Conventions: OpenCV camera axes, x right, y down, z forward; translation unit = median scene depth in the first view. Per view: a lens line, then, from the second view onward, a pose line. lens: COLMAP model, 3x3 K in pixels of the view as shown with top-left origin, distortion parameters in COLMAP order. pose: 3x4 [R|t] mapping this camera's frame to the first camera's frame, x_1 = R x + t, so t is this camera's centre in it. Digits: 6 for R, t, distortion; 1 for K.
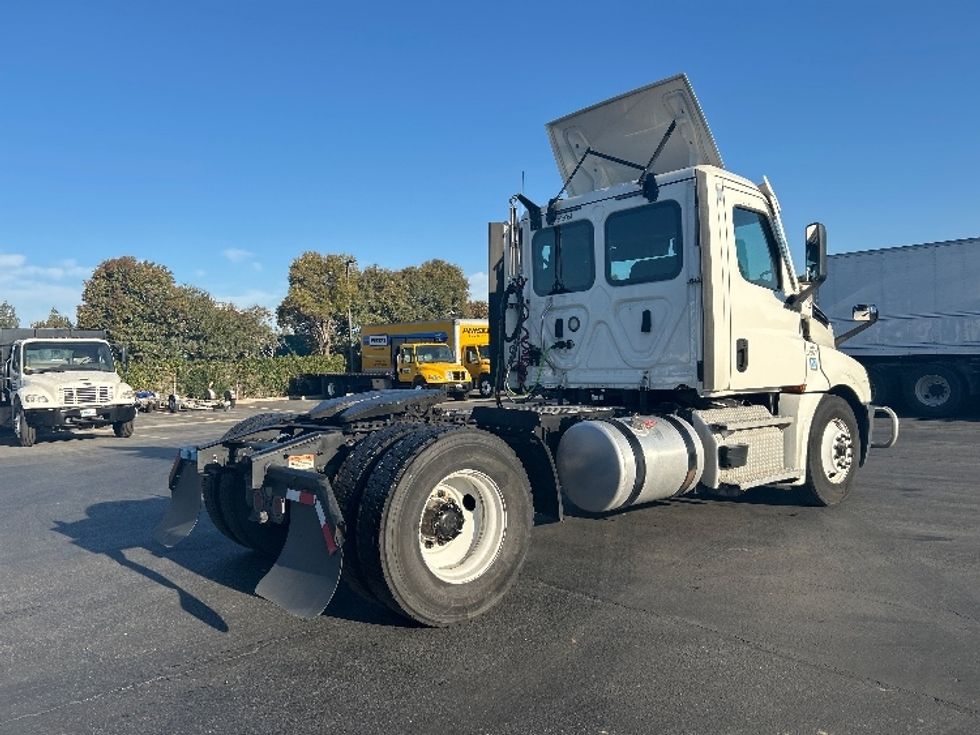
lens RADIAL K [[721.9, 0, 490.0], [0, 721.9, 367.5], [0, 0, 1]] dist [-0.000807, -0.000411]
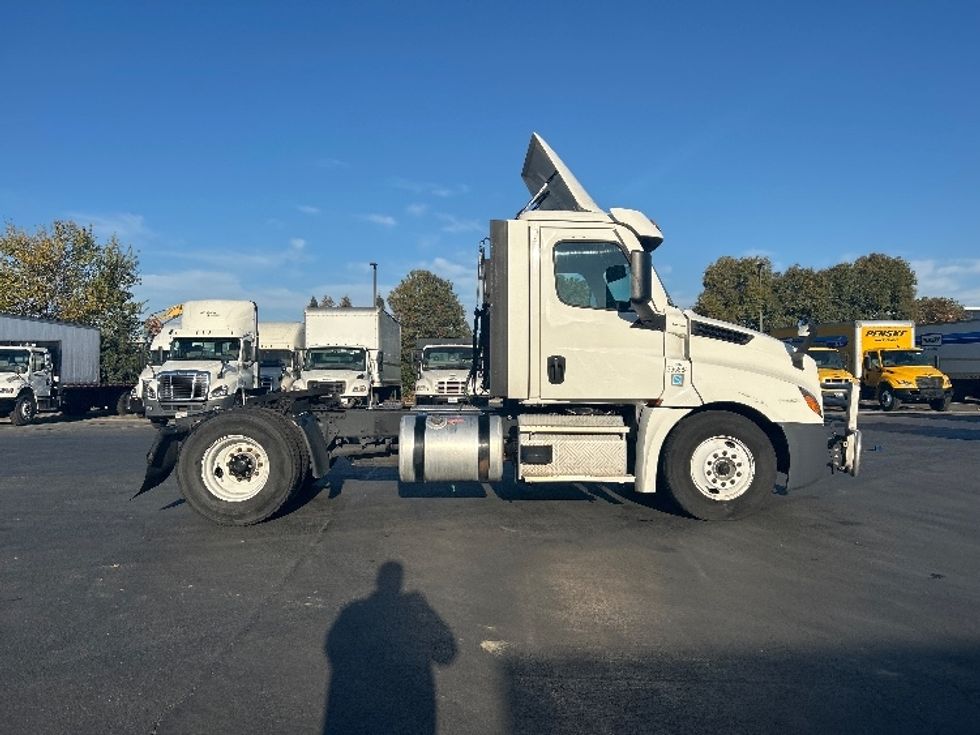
lens RADIAL K [[698.3, 0, 490.0], [0, 698.3, 367.5], [0, 0, 1]] dist [0.089660, 0.000784]
pose [[0.794147, 0.022242, -0.607318, 0.884921], [-0.023160, 0.999712, 0.006328, -0.023926], [0.607284, 0.009040, 0.794433, 0.028050]]
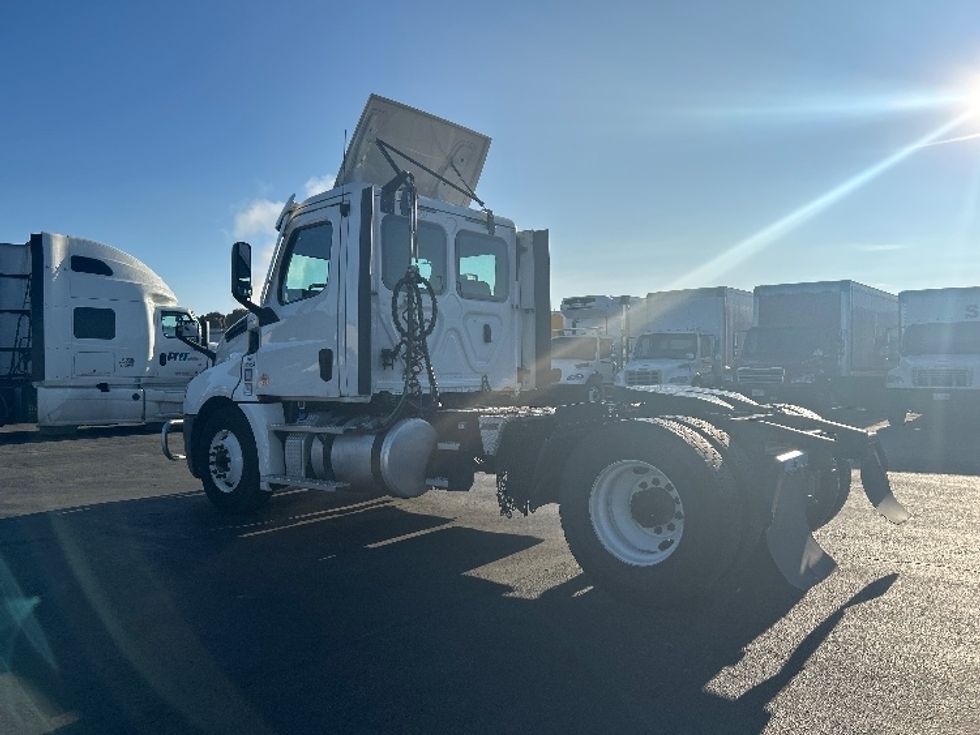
lens RADIAL K [[708.8, 0, 490.0], [0, 708.8, 367.5], [0, 0, 1]] dist [0.022890, -0.001422]
pose [[-0.152066, 0.032547, 0.987834, -0.894638], [0.017544, 0.999389, -0.030227, 0.025949], [-0.988215, 0.012734, -0.152544, 1.138033]]
